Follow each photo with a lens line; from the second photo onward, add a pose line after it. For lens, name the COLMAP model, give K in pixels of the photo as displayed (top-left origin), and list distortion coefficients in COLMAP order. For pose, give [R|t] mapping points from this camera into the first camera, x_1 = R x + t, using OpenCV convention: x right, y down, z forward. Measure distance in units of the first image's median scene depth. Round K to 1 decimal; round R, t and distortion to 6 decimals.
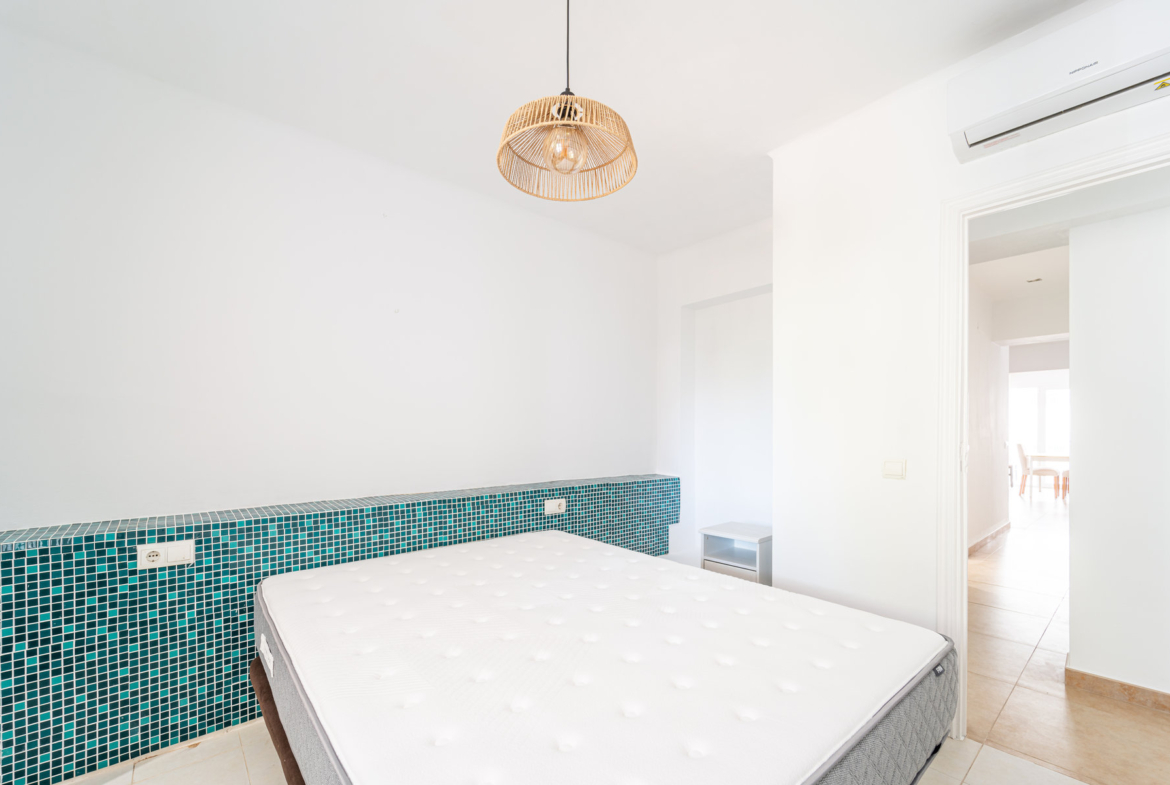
lens RADIAL K [[485.6, 0, 581.3], [0, 485.6, 436.7], [0, 0, 1]] dist [0.002409, 0.000139]
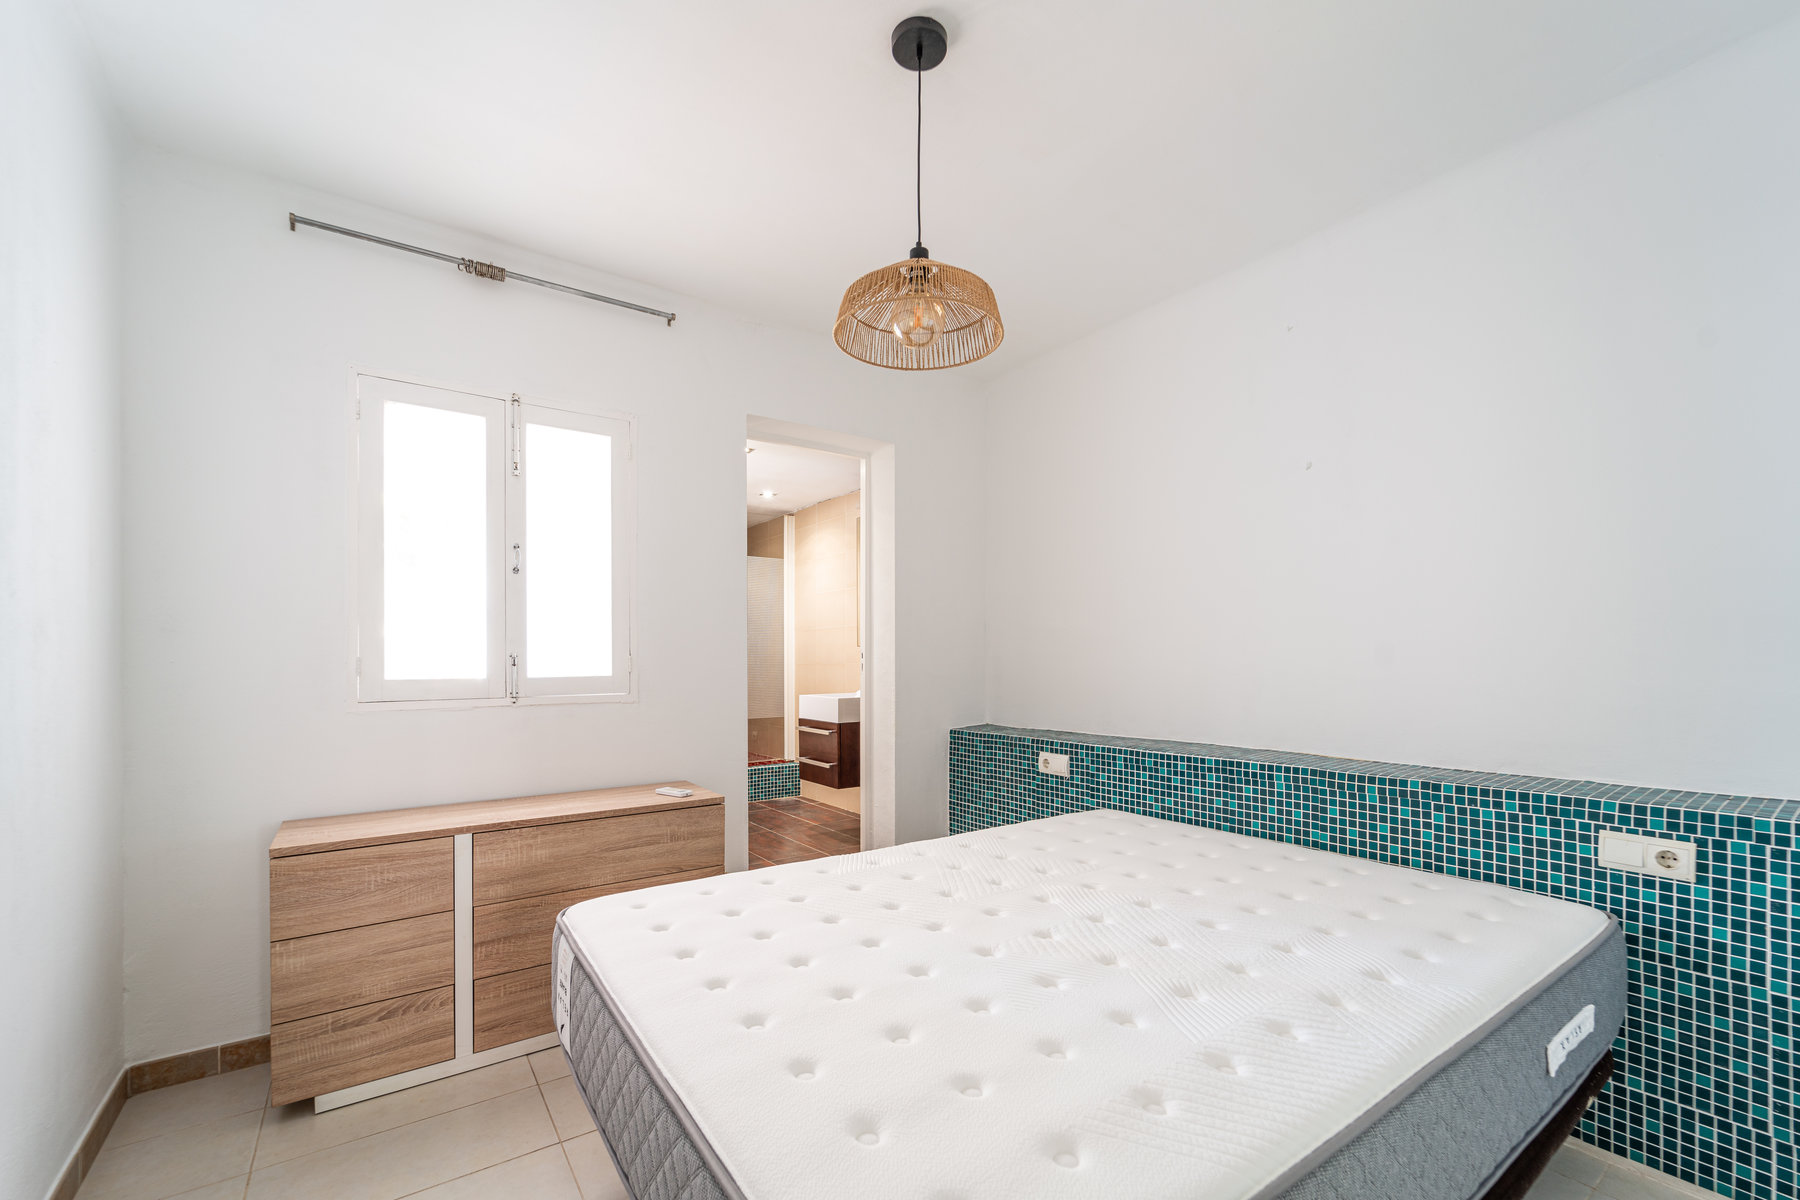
lens RADIAL K [[741.6, 0, 898.7], [0, 741.6, 660.4], [0, 0, 1]] dist [0.012496, -0.000018]
pose [[-0.079128, 0.004490, -0.996854, 0.691368], [-0.005823, 0.999971, 0.004966, -0.005517], [0.996847, 0.006197, -0.079099, 0.590143]]
